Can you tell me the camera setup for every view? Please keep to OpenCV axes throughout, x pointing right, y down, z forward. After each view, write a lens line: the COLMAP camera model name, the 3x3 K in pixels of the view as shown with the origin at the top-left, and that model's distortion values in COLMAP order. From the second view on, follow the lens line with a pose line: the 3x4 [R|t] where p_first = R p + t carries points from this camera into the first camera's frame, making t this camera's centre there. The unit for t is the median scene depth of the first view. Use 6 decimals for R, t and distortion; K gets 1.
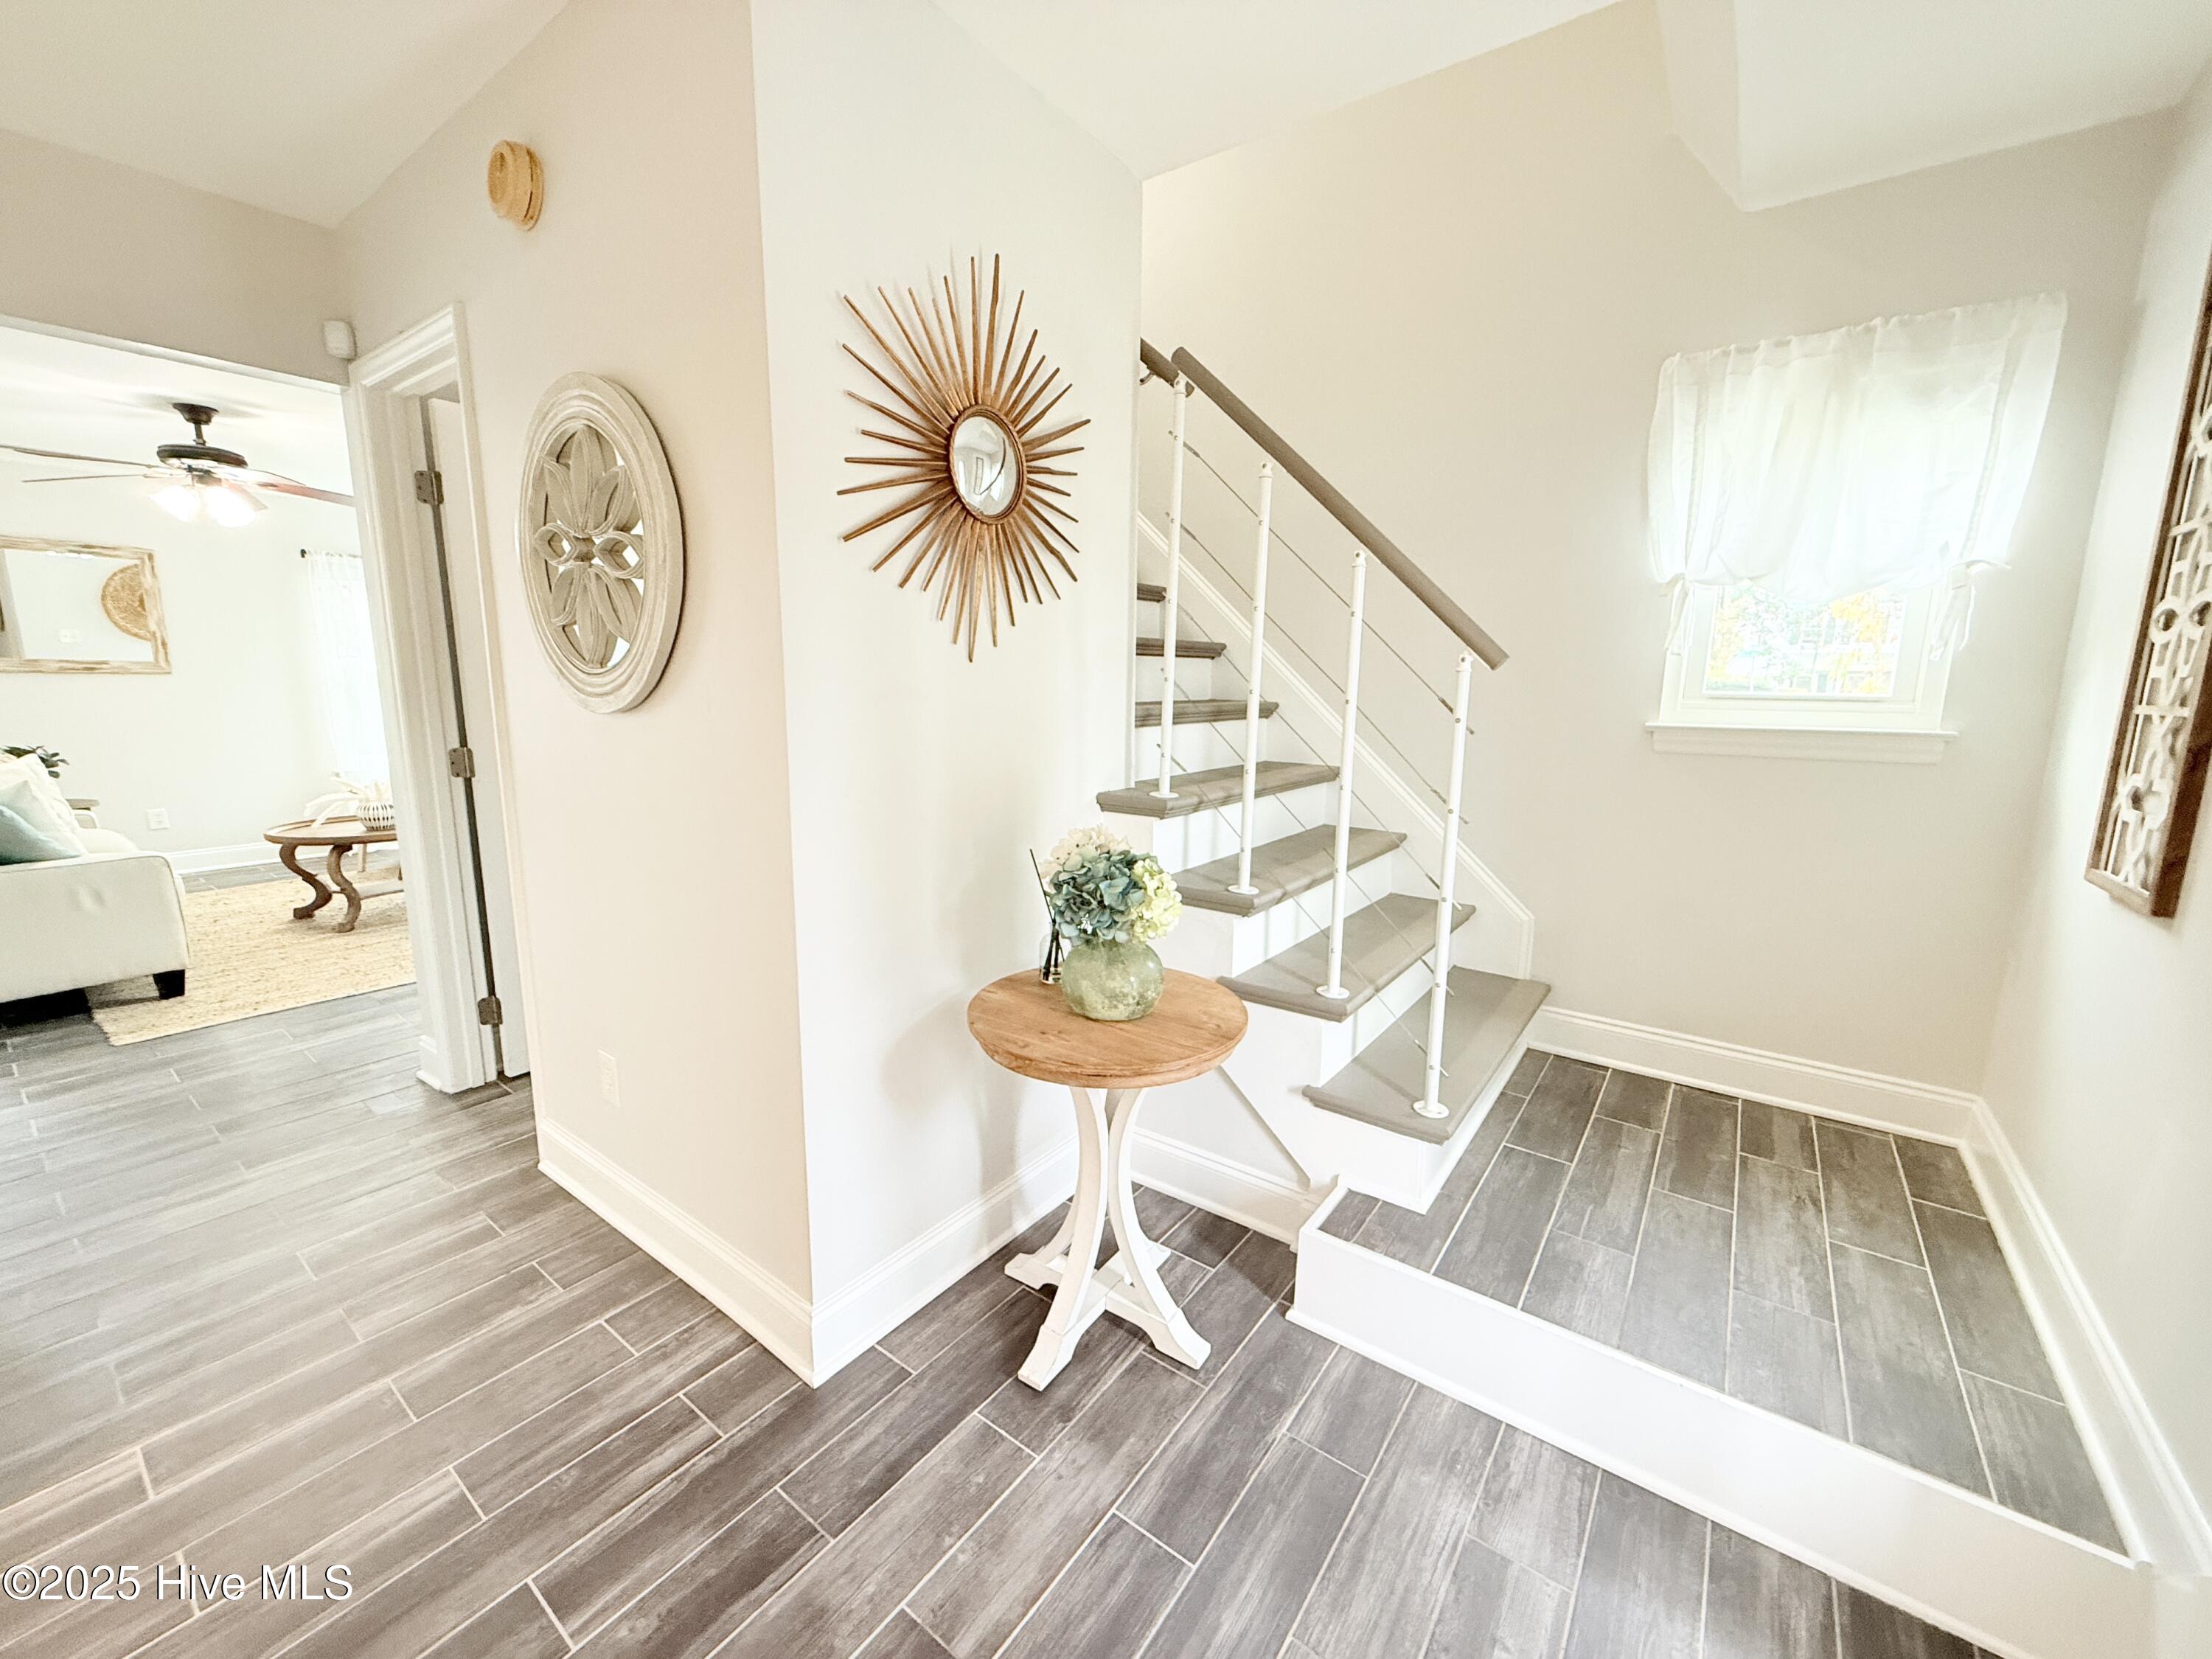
lens RADIAL K [[890.0, 0, 1106.0], [0, 890.0, 831.9], [0, 0, 1]] dist [-0.001515, -0.000168]
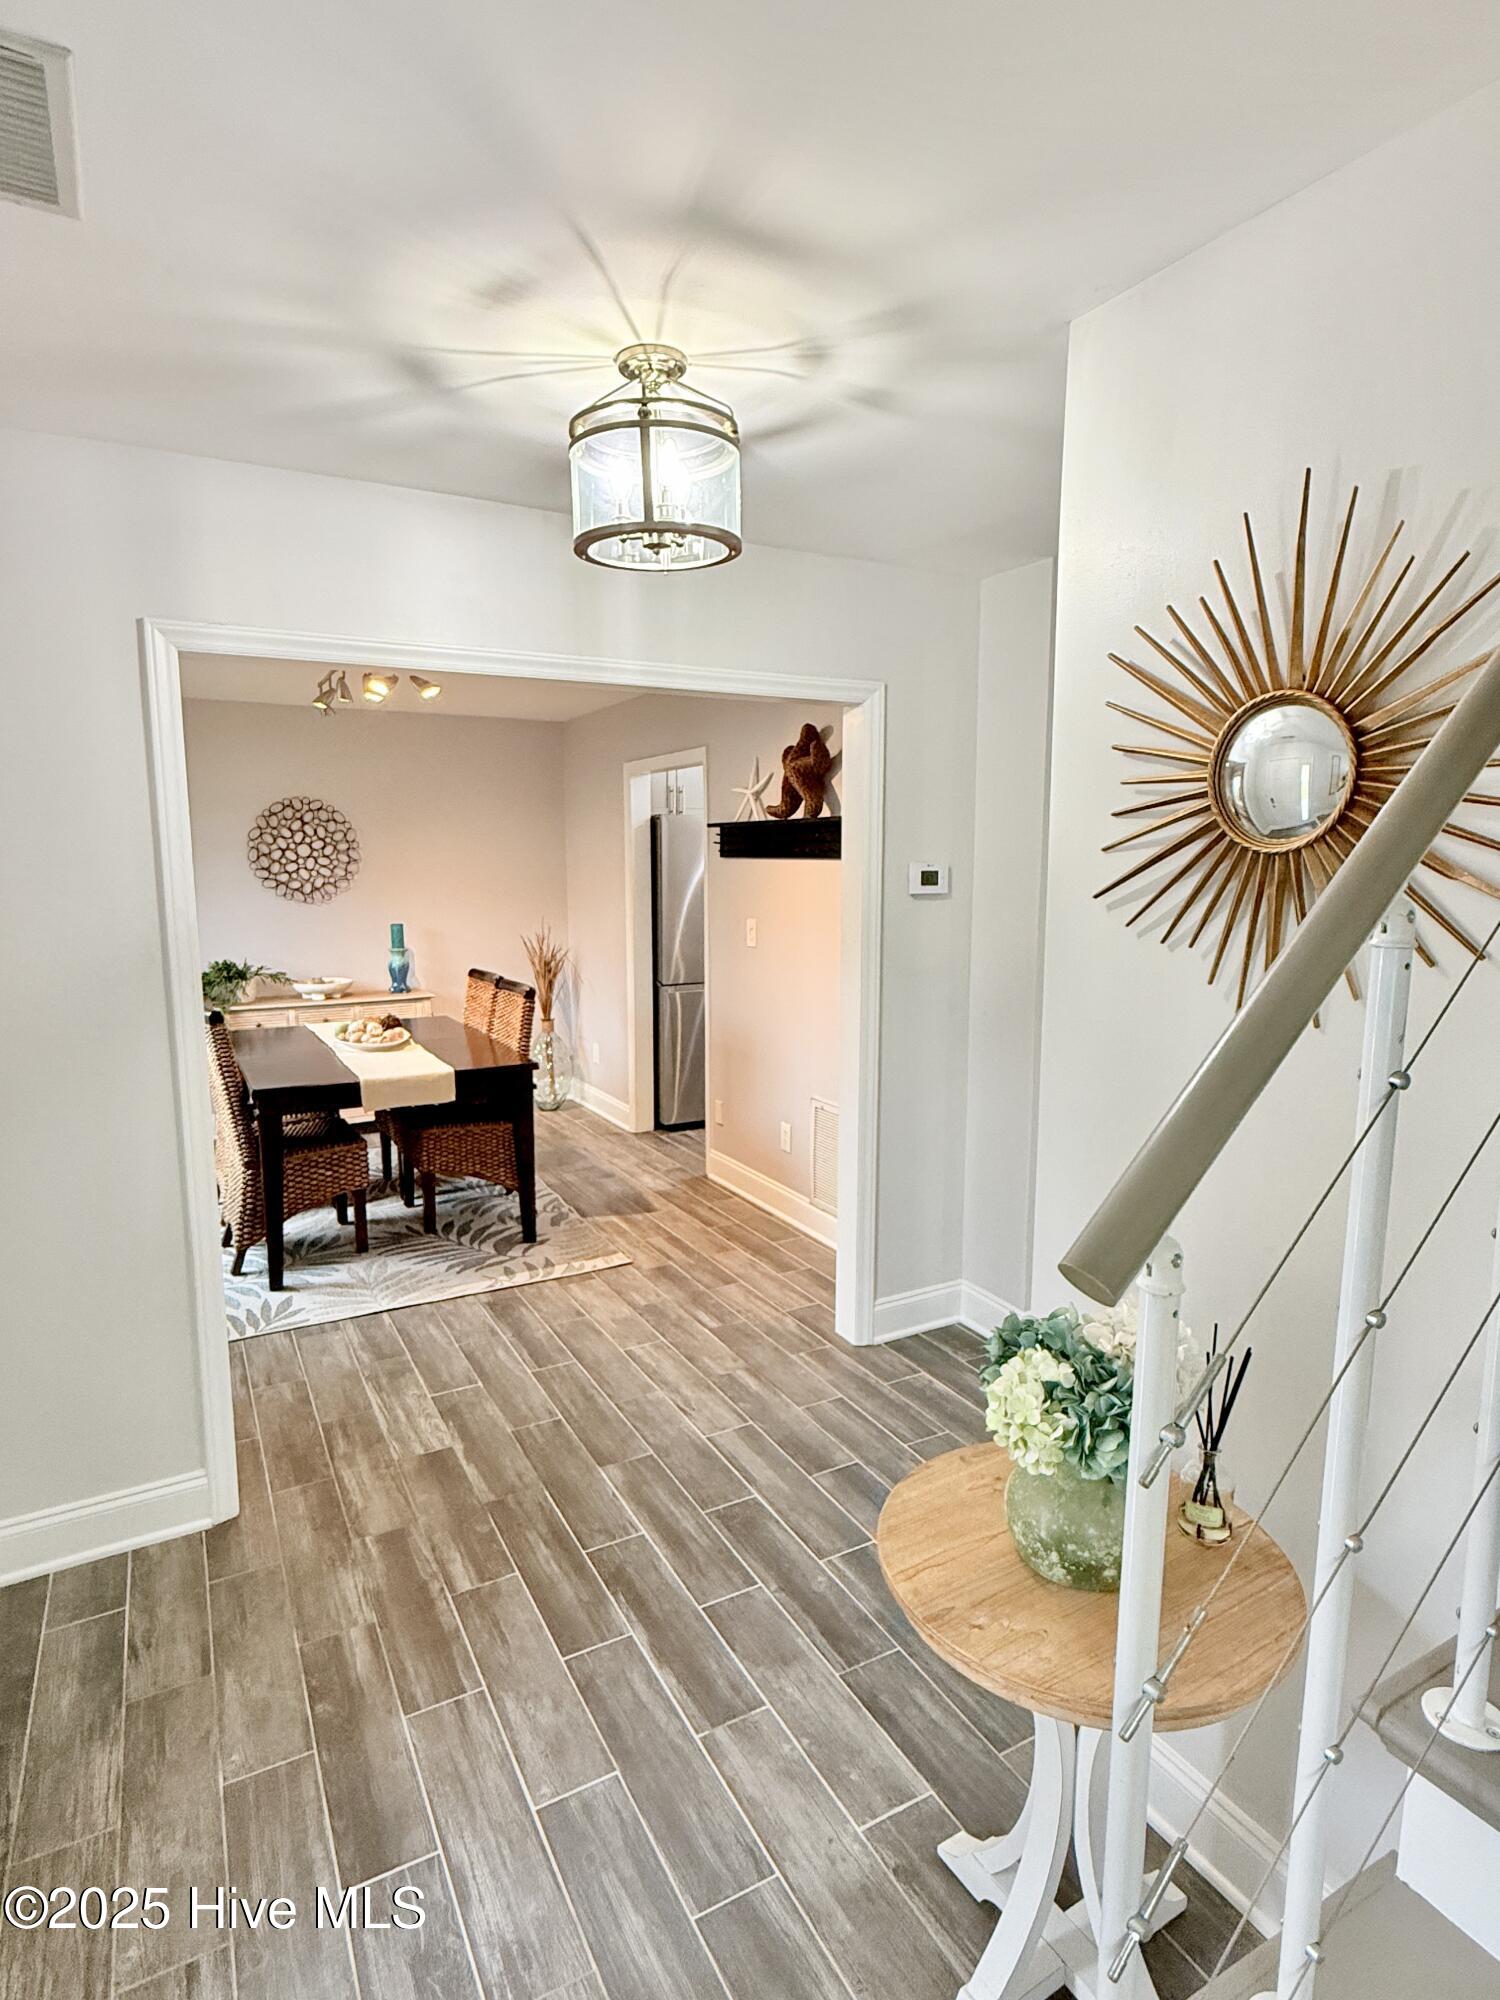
lens RADIAL K [[1055.0, 0, 738.5], [0, 1055.0, 1003.8], [0, 0, 1]] dist [0.004694, 0.000309]
pose [[-0.426357, 0.113754, -0.897374, 1.005730], [-0.164398, 0.965794, 0.200536, -0.421624], [0.889490, 0.233027, -0.393072, 1.229036]]
